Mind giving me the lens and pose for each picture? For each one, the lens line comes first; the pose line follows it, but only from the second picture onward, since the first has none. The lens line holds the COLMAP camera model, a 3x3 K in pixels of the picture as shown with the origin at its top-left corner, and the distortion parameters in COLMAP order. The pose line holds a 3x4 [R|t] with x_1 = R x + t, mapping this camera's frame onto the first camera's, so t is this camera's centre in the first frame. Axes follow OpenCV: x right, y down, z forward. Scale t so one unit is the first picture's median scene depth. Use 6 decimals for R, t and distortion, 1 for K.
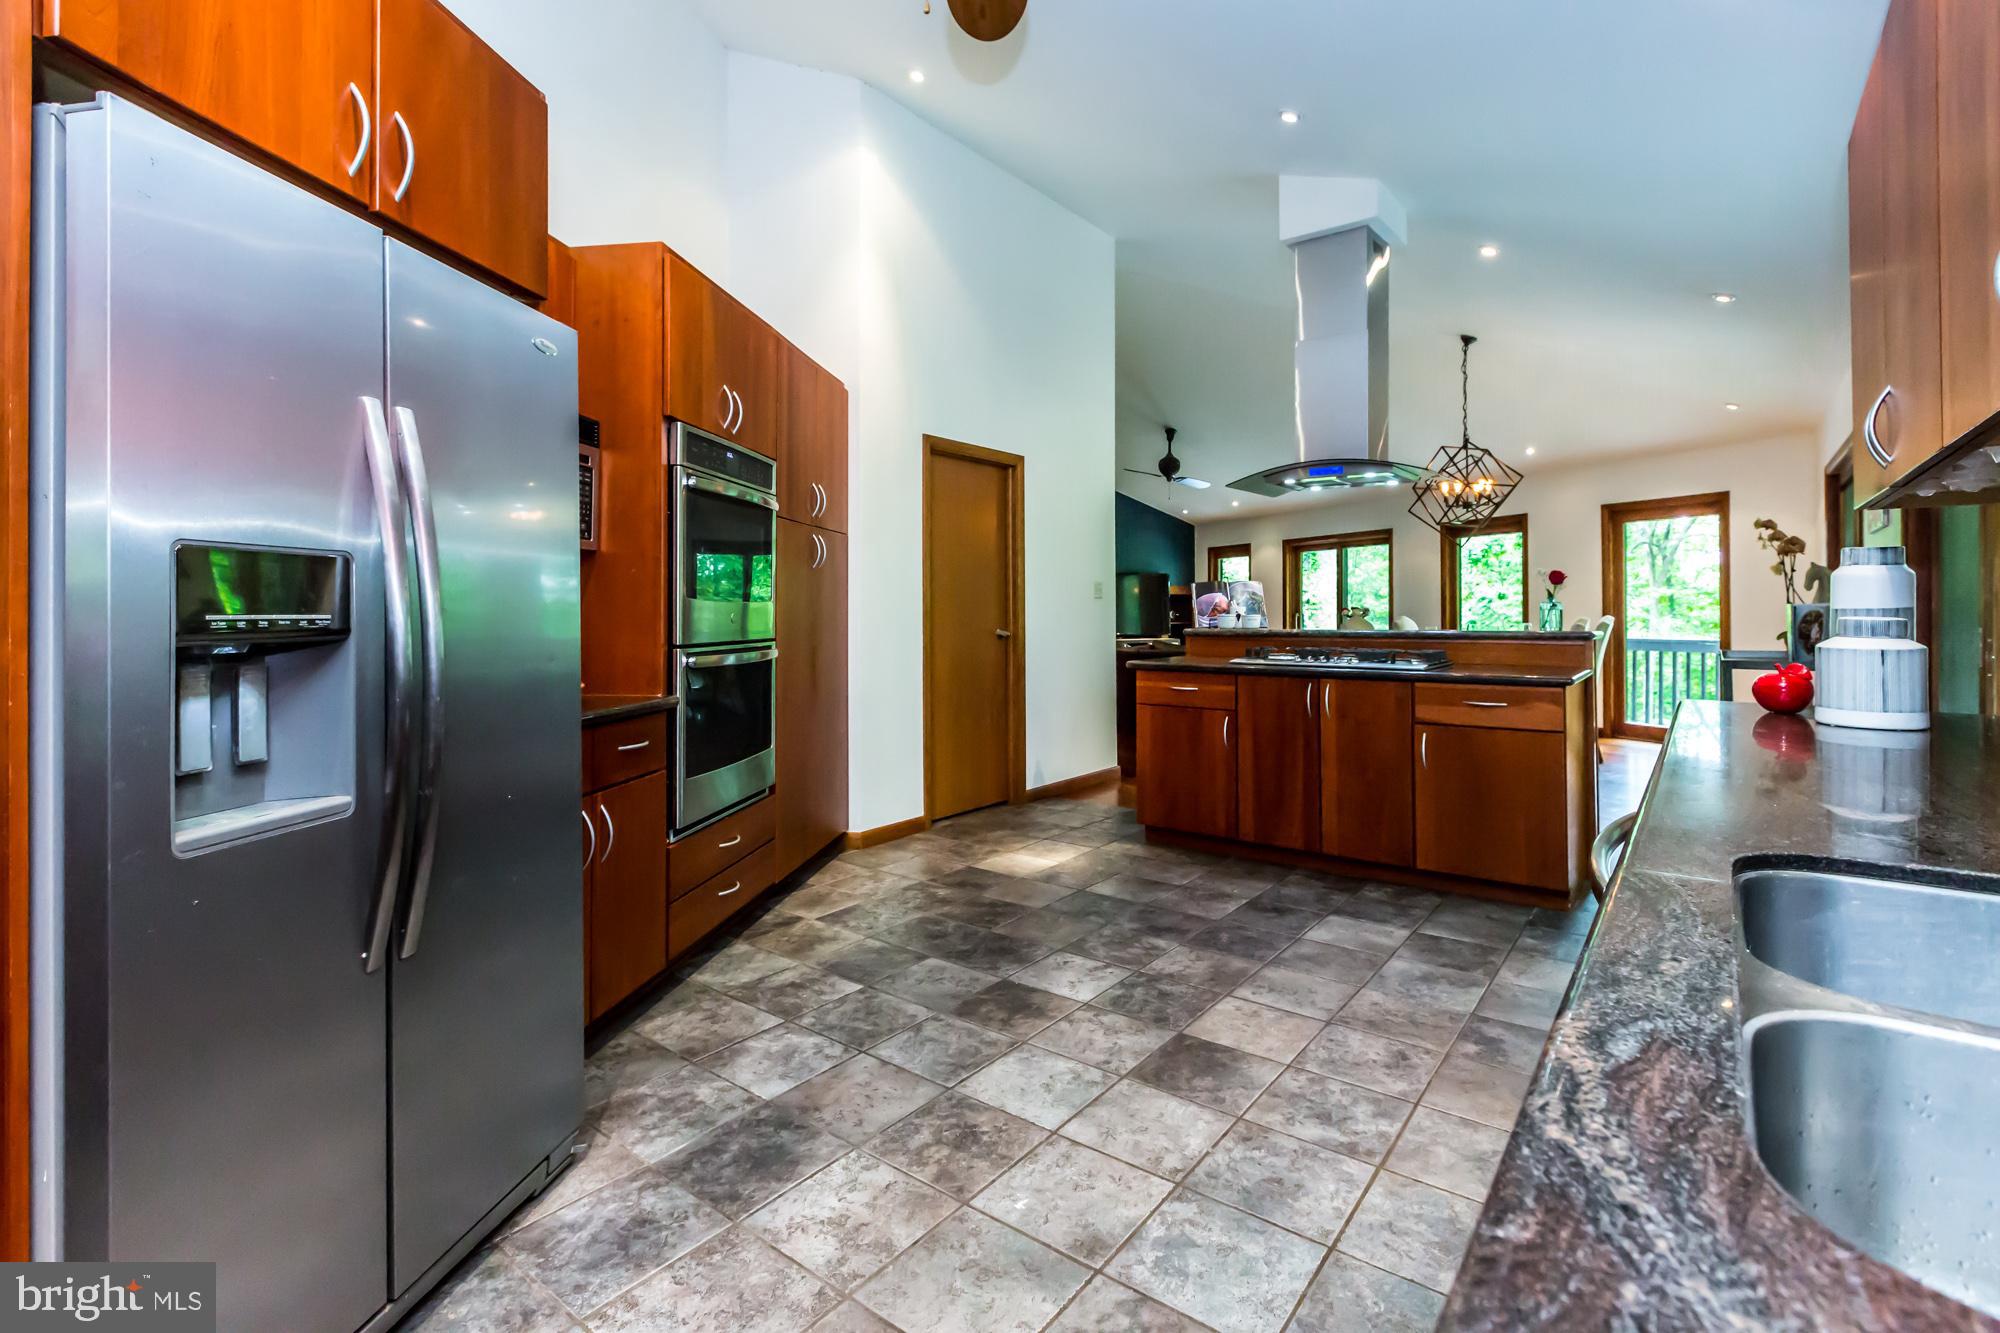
lens RADIAL K [[910.8, 0, 1005.8], [0, 910.8, 610.3], [0, 0, 1]] dist [0.002406, -0.000399]
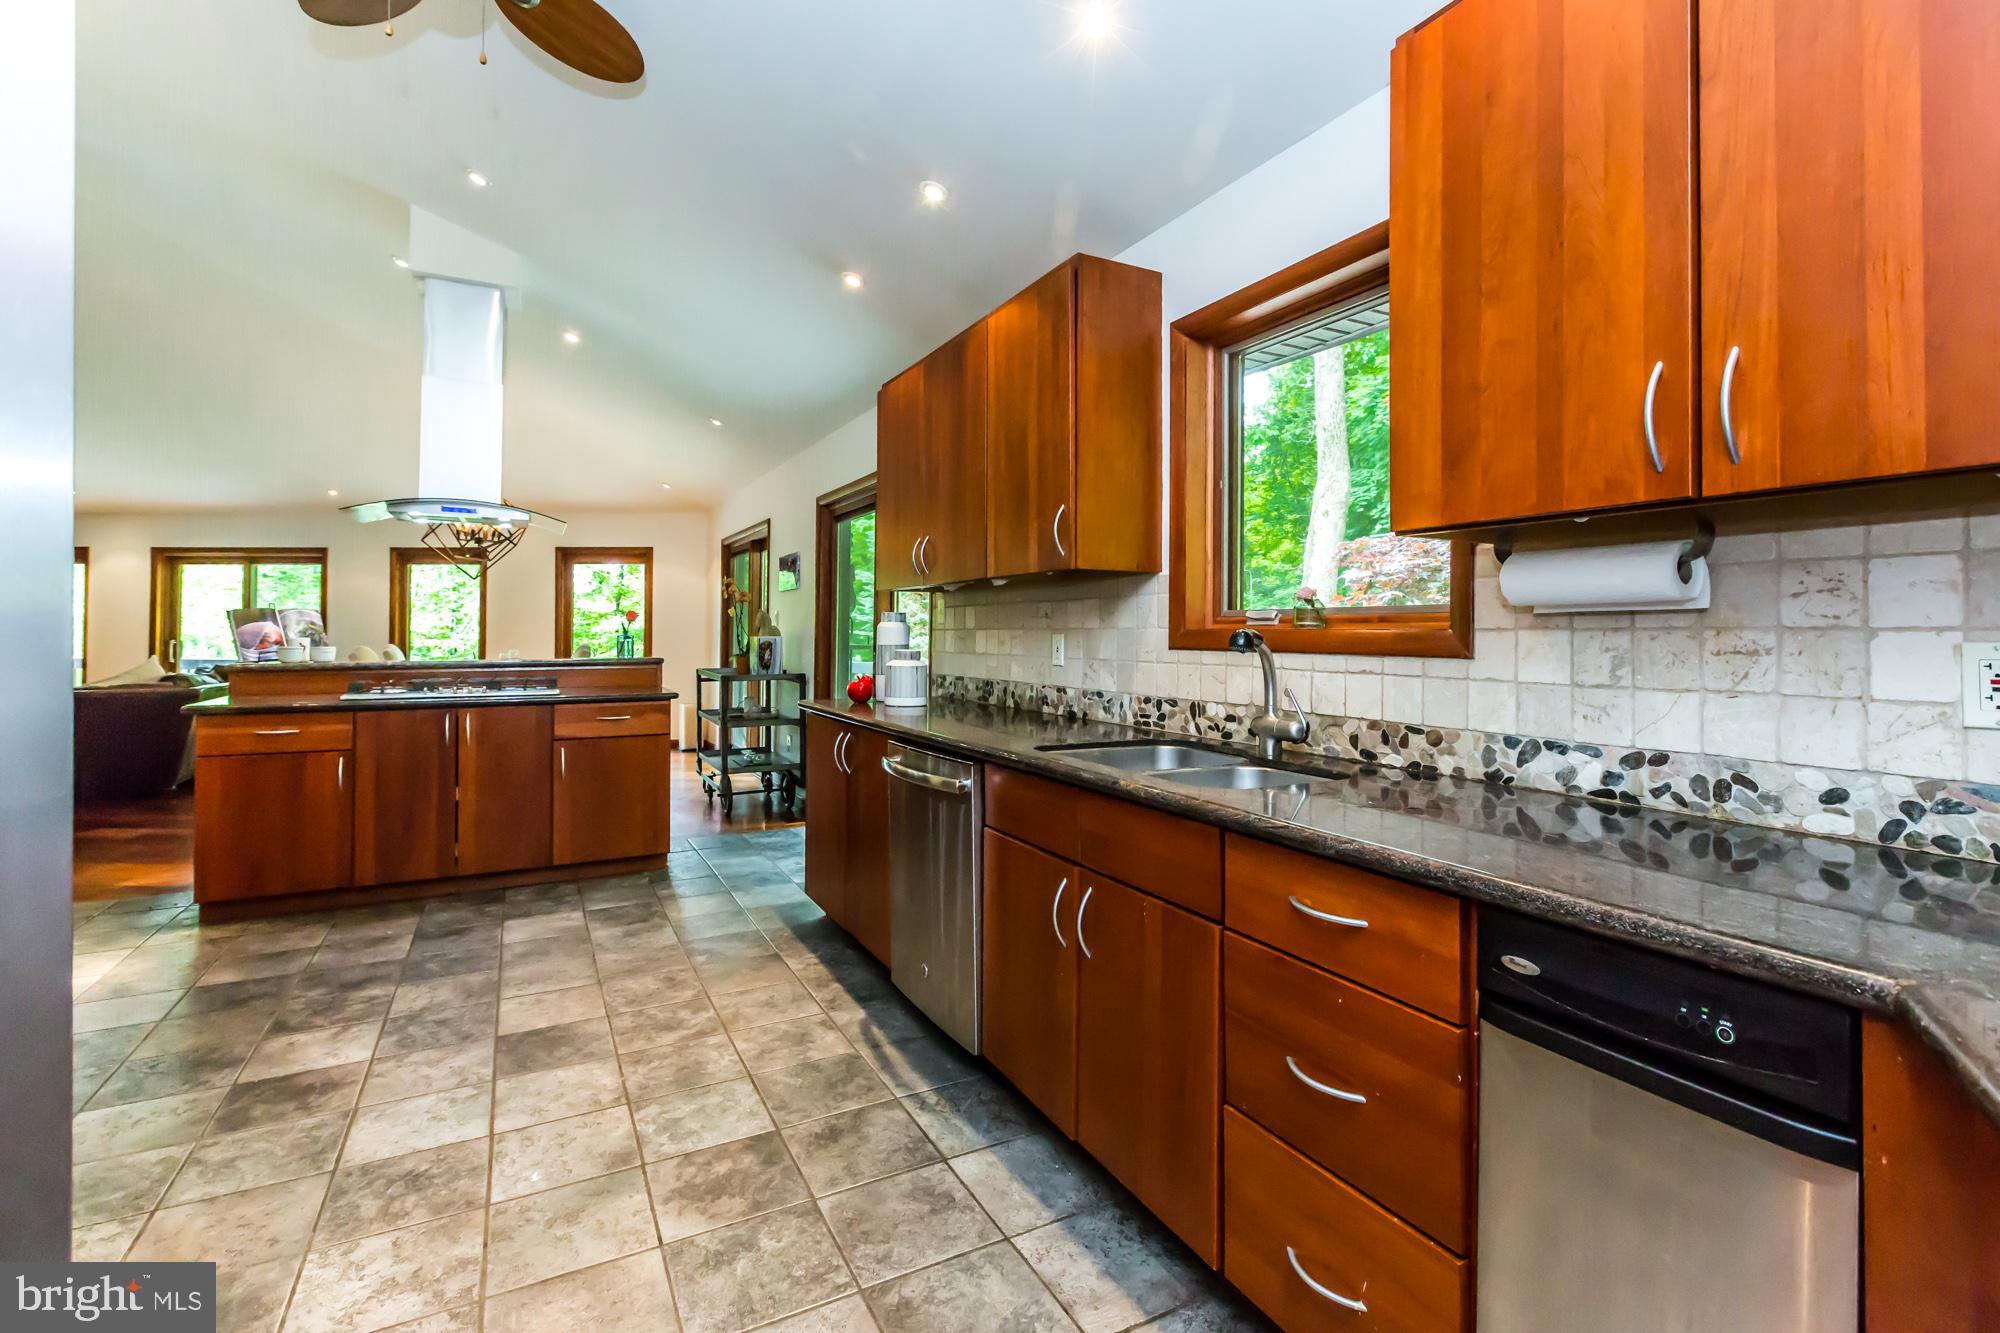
lens RADIAL K [[910.8, 0, 998.8], [0, 910.8, 648.0], [0, 0, 1]] dist [0.002406, -0.000399]
pose [[0.415239, -0.011526, 0.909639, -0.486333], [-0.003695, 0.999890, 0.014356, -0.016391], [-0.909705, -0.009322, 0.415151, 0.005957]]
